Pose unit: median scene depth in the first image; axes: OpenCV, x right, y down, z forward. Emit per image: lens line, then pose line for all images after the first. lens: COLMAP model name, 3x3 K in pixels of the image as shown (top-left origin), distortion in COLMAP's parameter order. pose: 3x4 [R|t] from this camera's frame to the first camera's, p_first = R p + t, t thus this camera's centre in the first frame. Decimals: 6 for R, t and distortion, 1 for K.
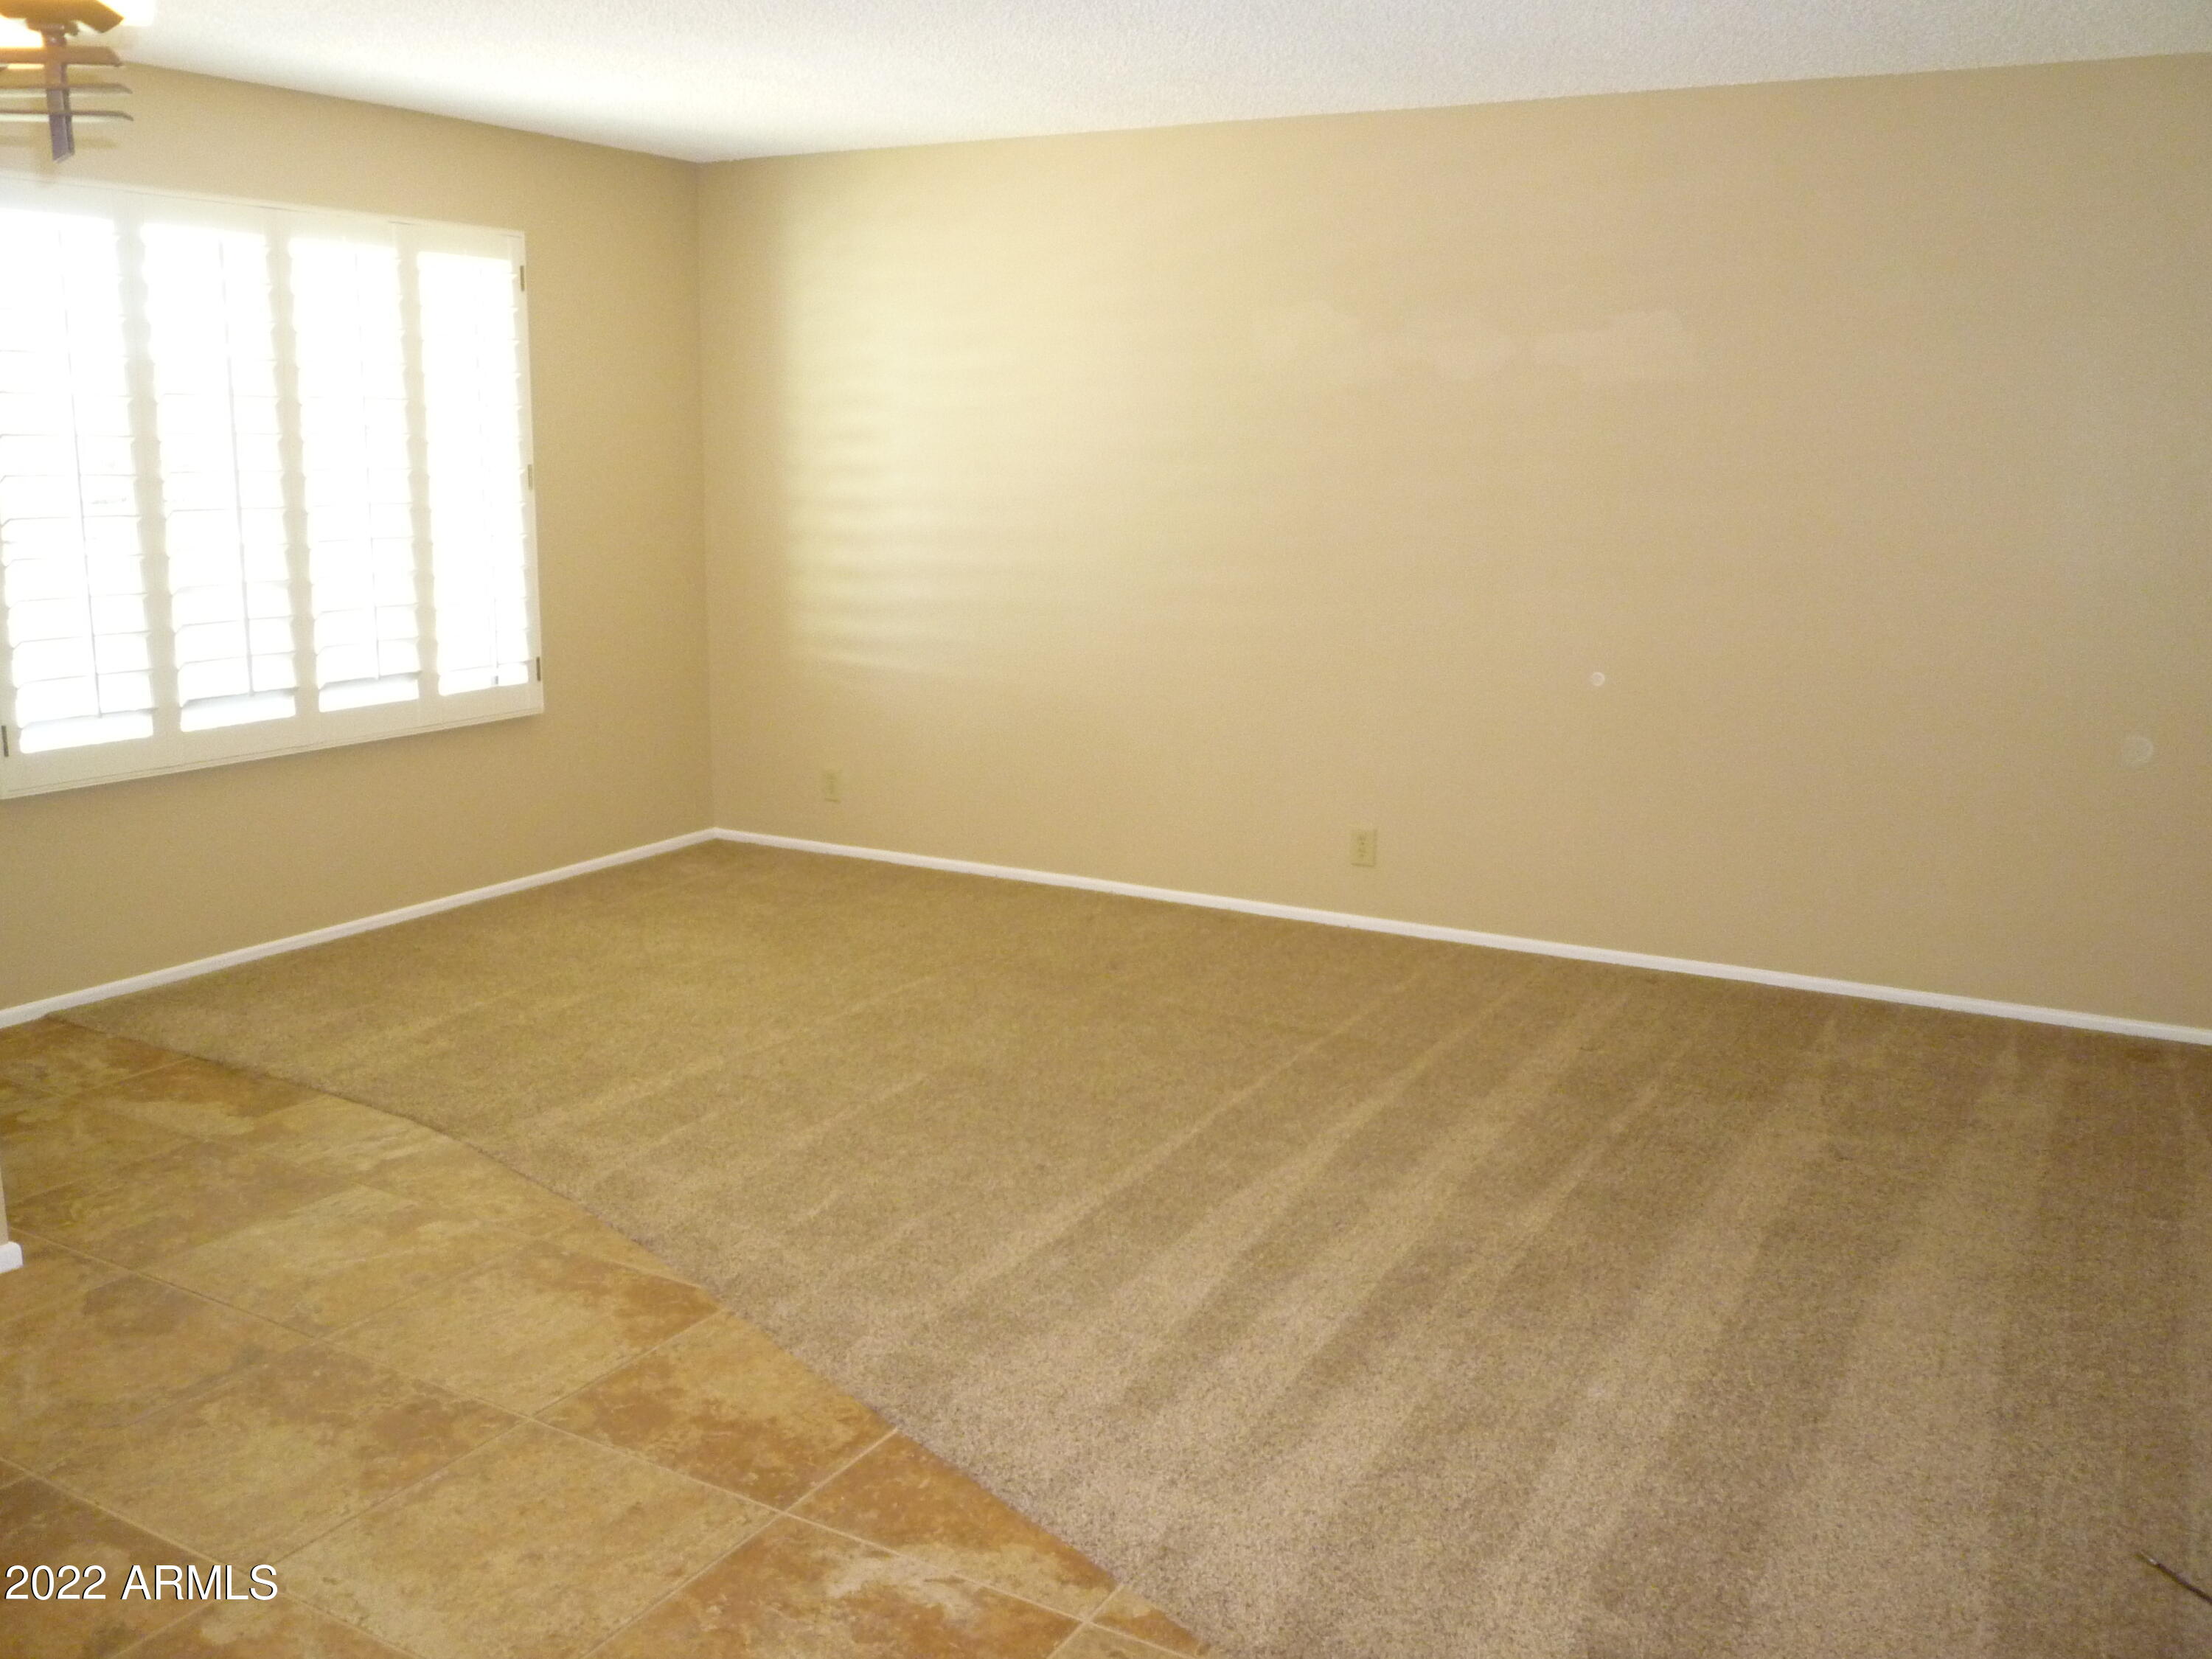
lens RADIAL K [[1931.0, 0, 1113.4], [0, 1931.0, 793.2], [0, 0, 1]] dist [-0.058139, 0.047624]
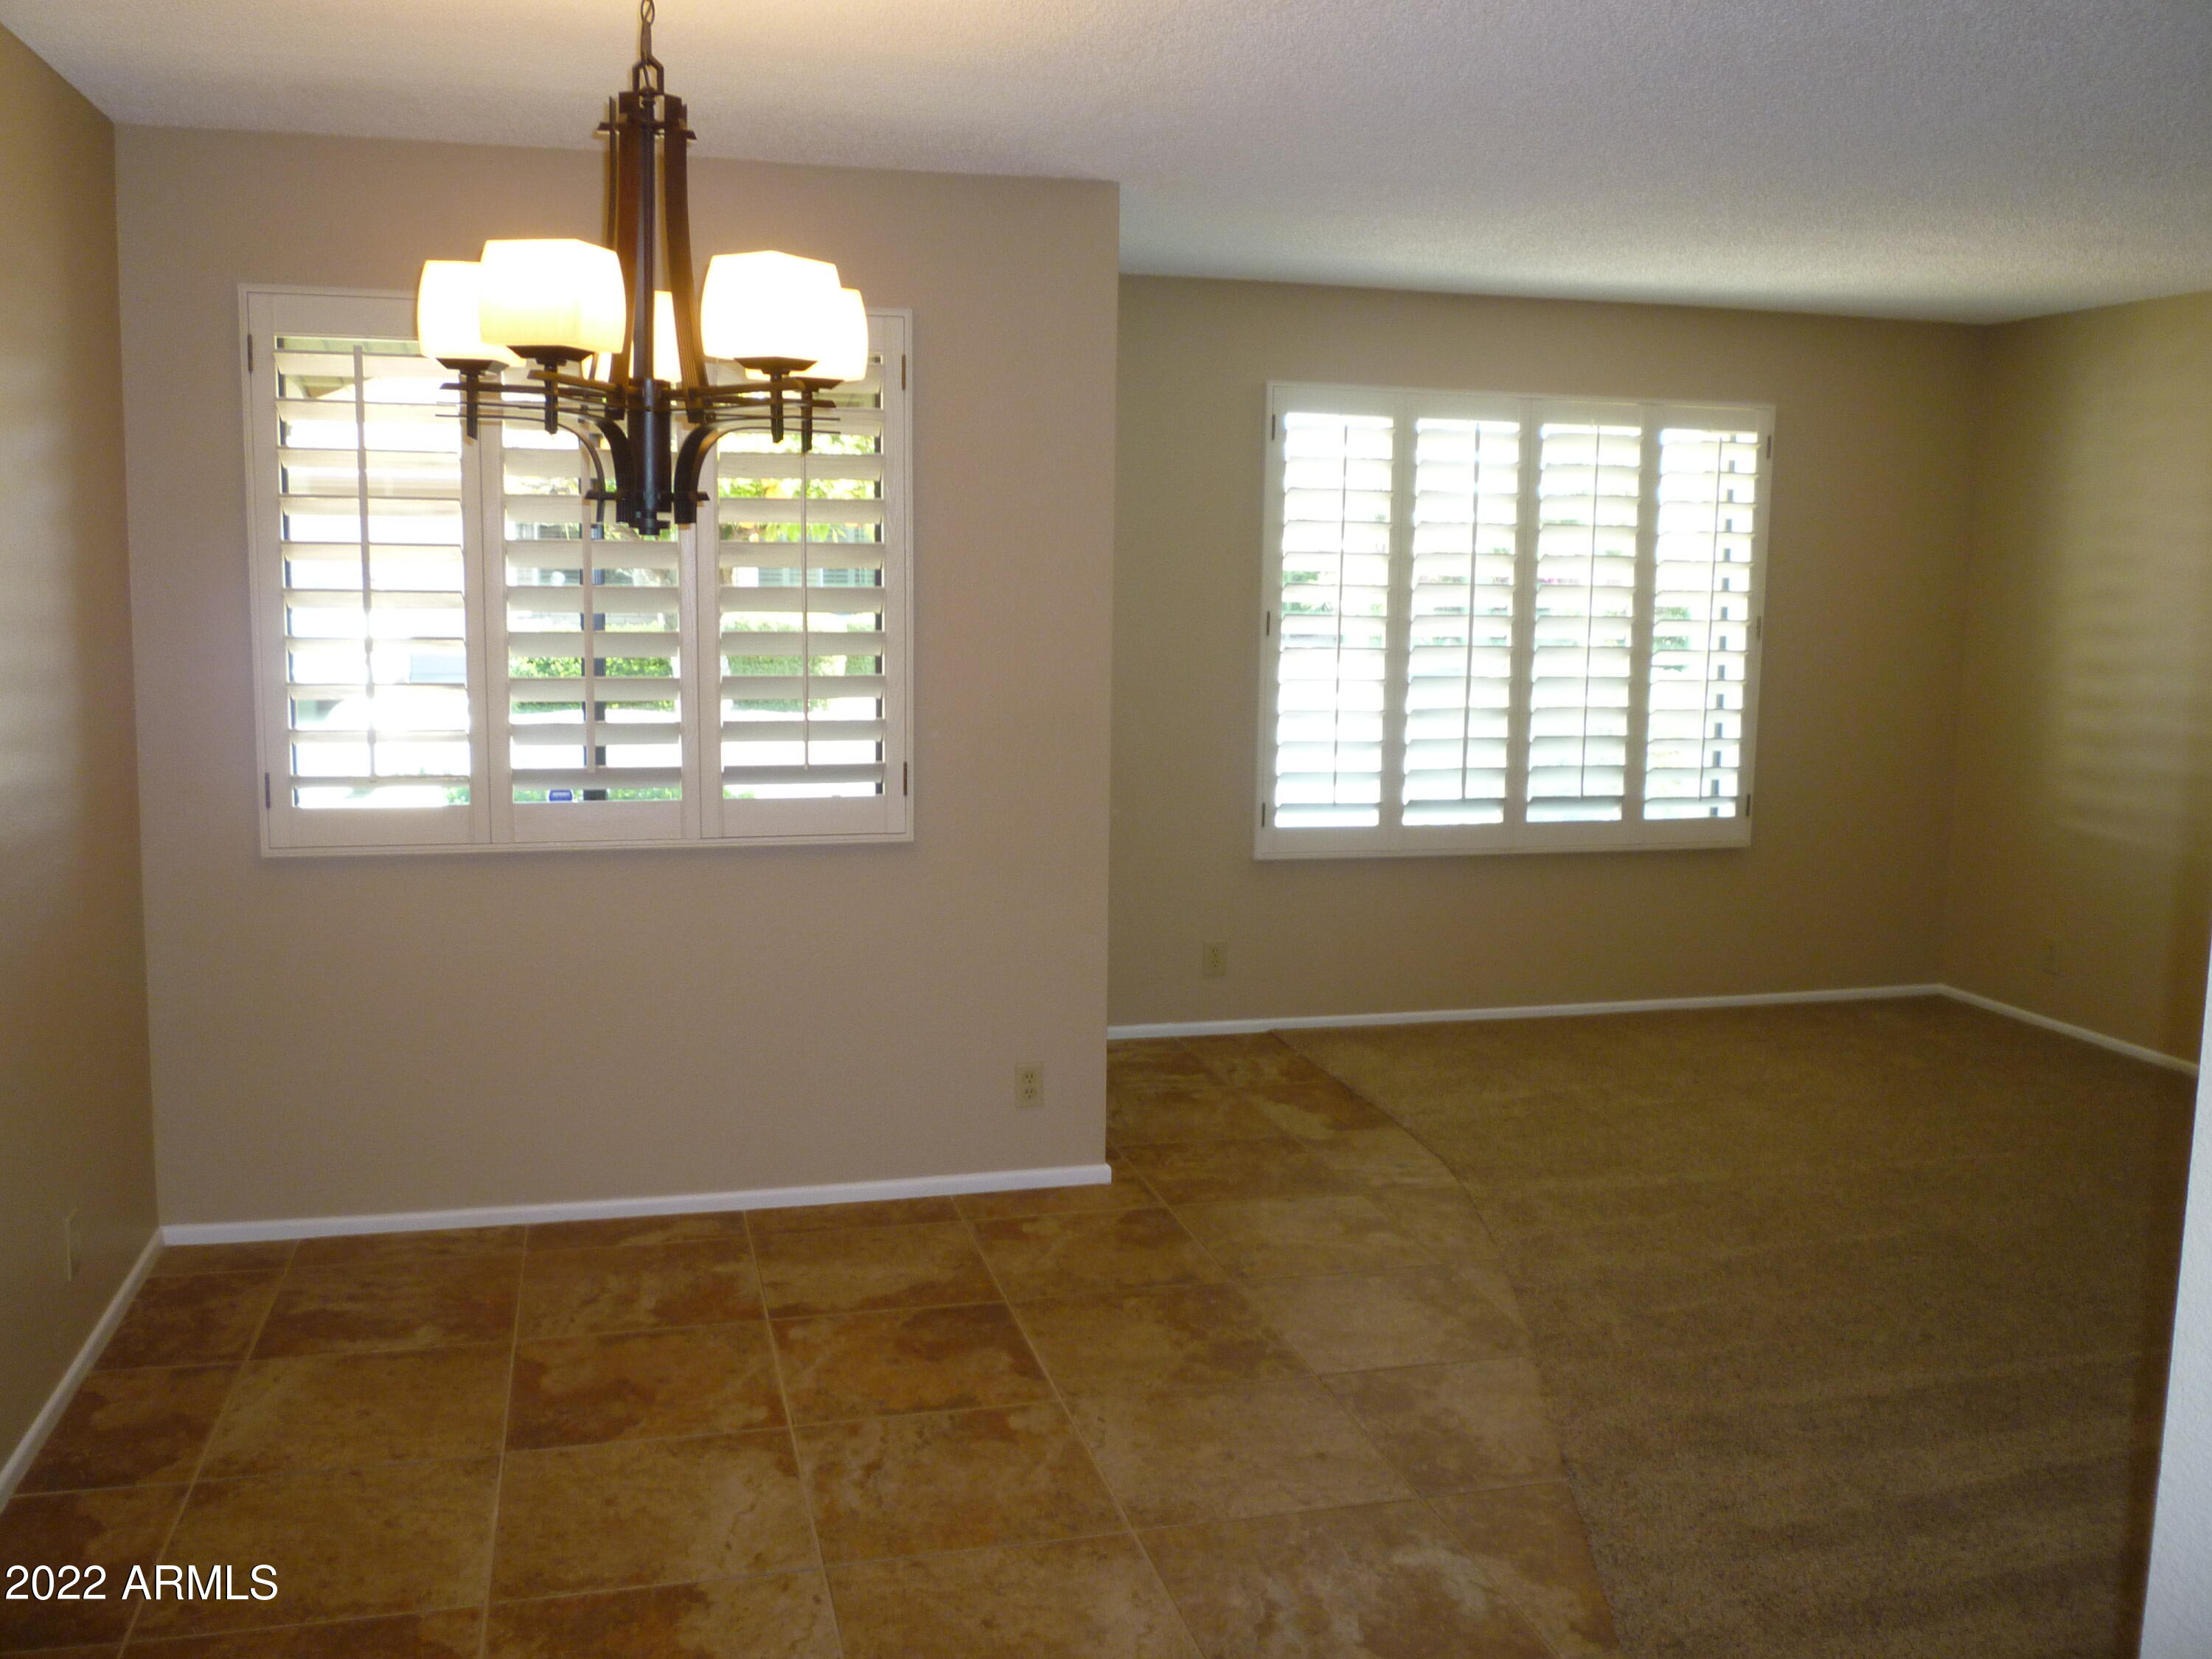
lens RADIAL K [[1931.0, 0, 1113.8], [0, 1931.0, 808.2], [0, 0, 1]] dist [-0.058139, 0.047624]
pose [[0.698273, 0.089556, -0.710208, 0.375853], [-0.137801, 0.990403, -0.010597, -0.005709], [0.702443, 0.105267, 0.703912, -0.007445]]
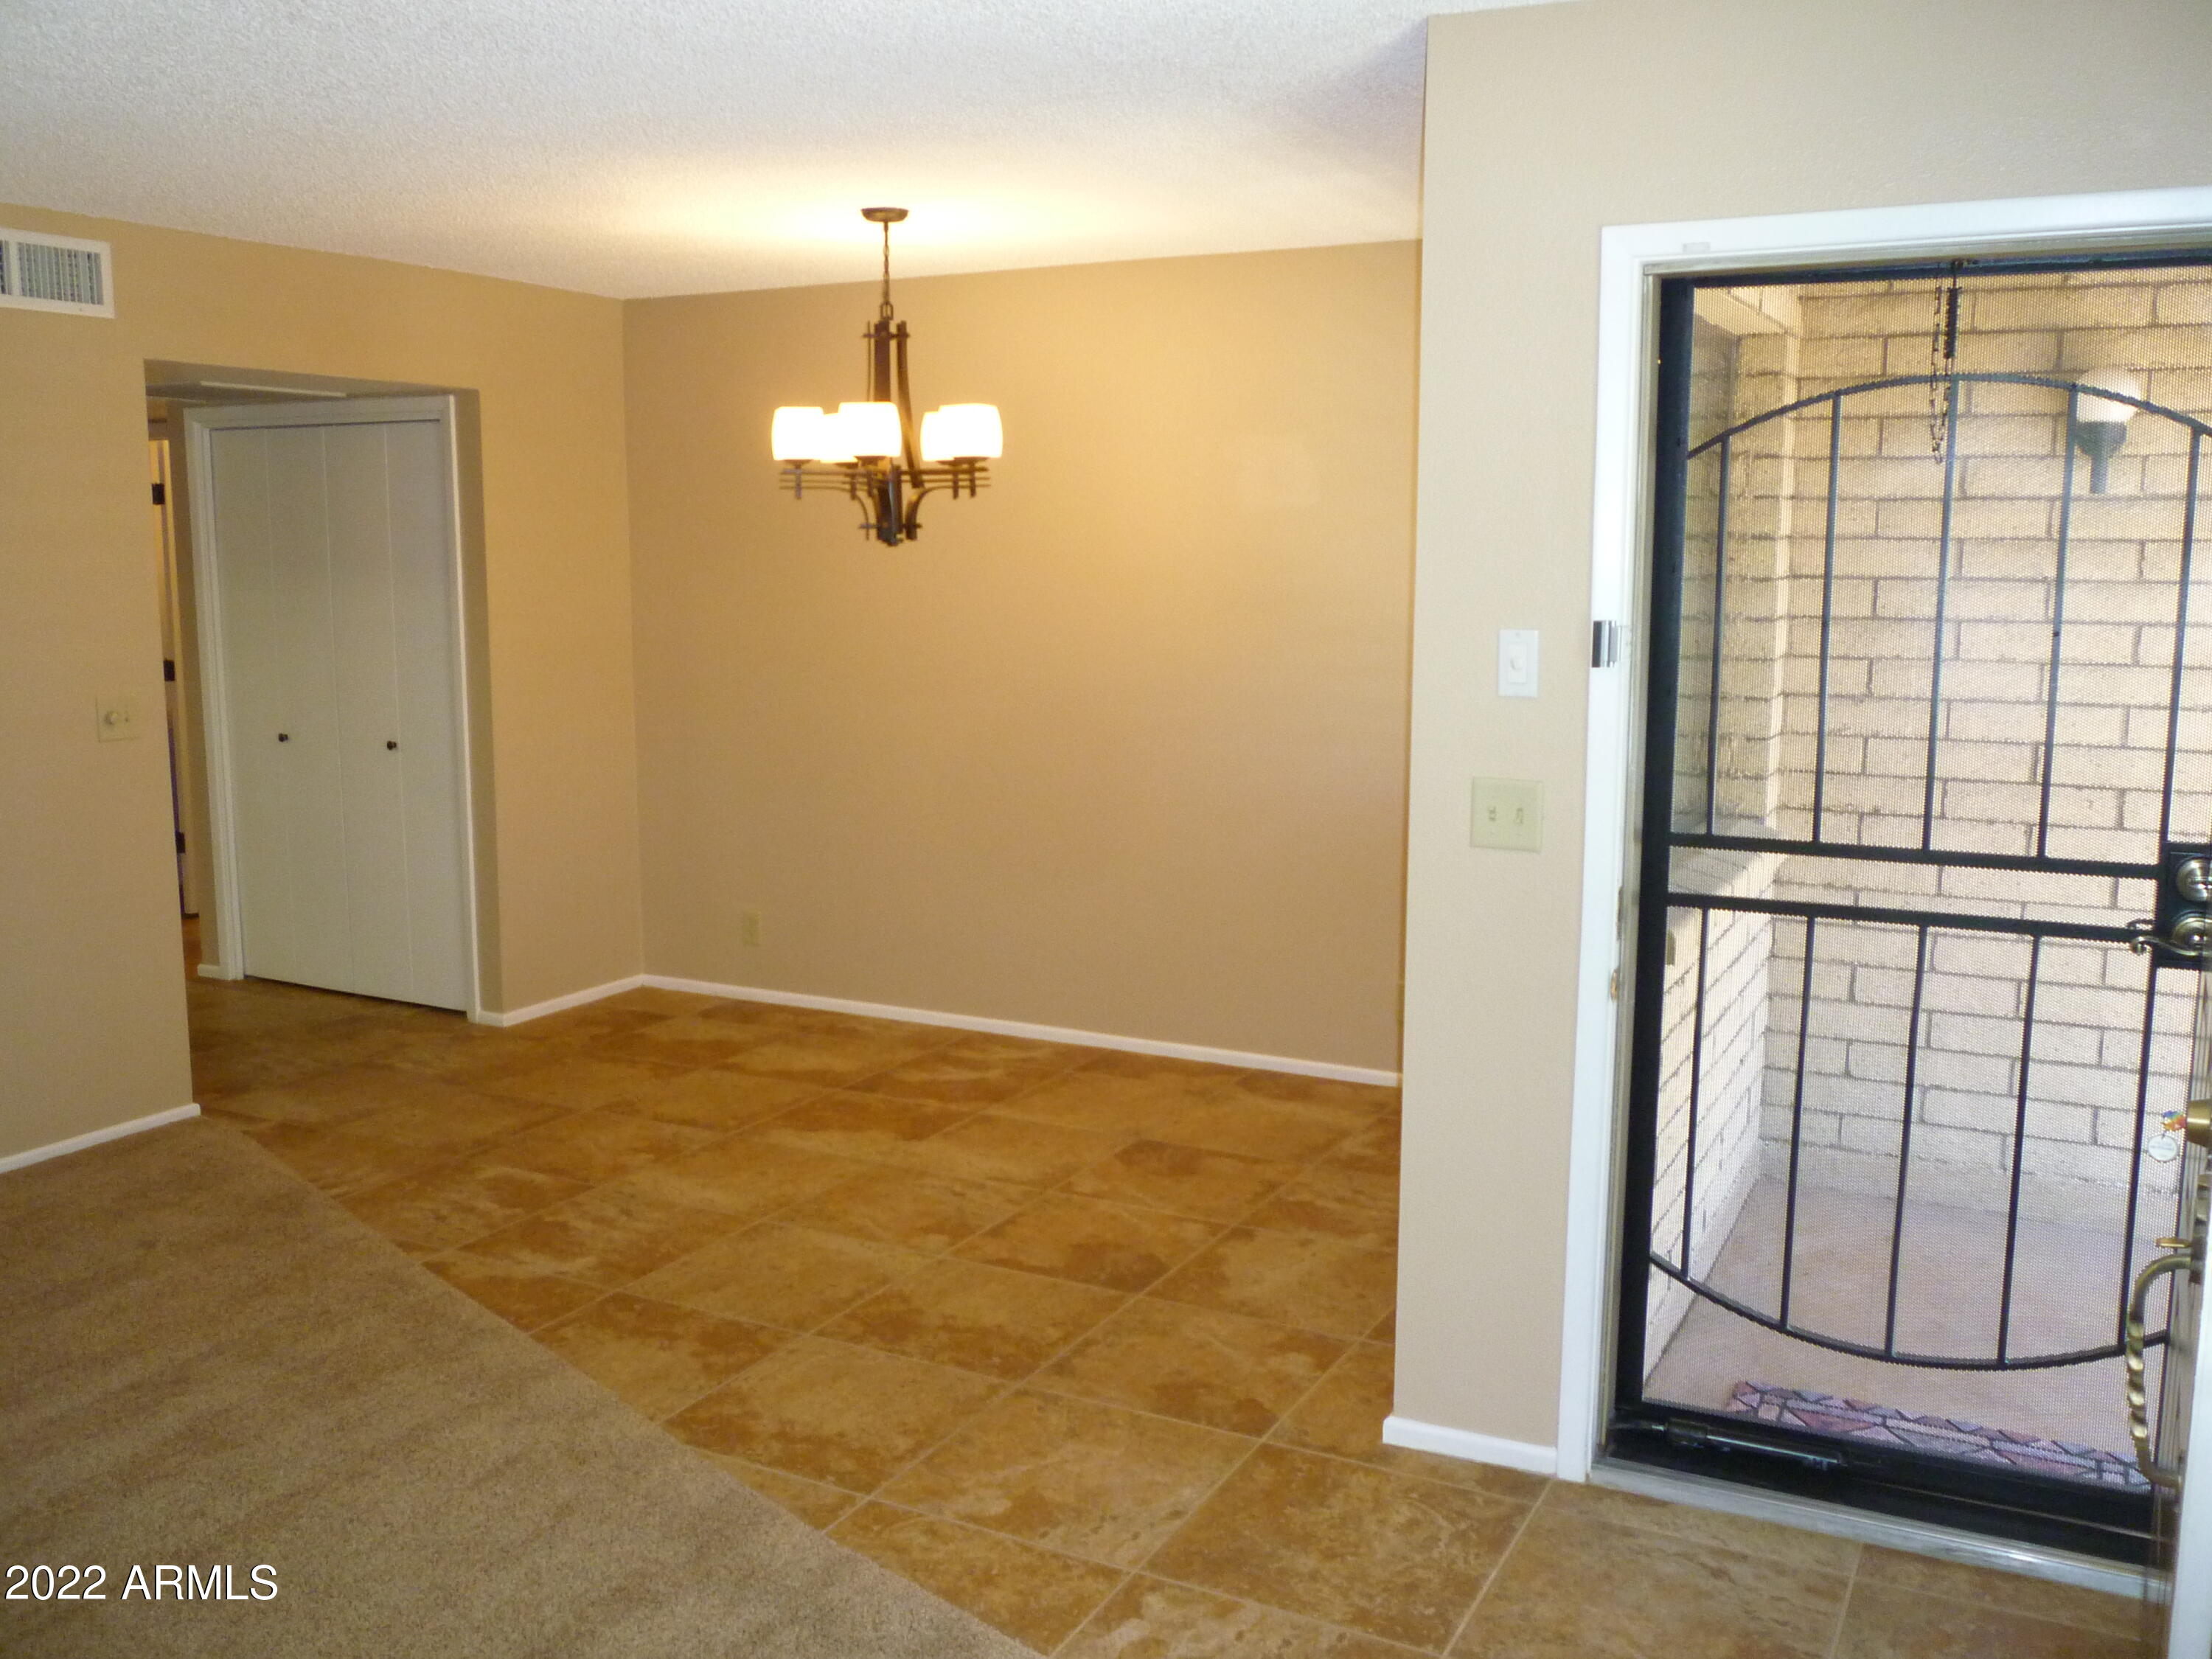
lens RADIAL K [[1931.0, 0, 1108.8], [0, 1931.0, 825.5], [0, 0, 1]] dist [-0.058139, 0.047624]
pose [[-0.999321, -0.012299, -0.034745, -0.378871], [-0.022926, 0.945549, 0.324670, -0.355076], [0.028860, 0.325246, -0.945189, 1.752012]]
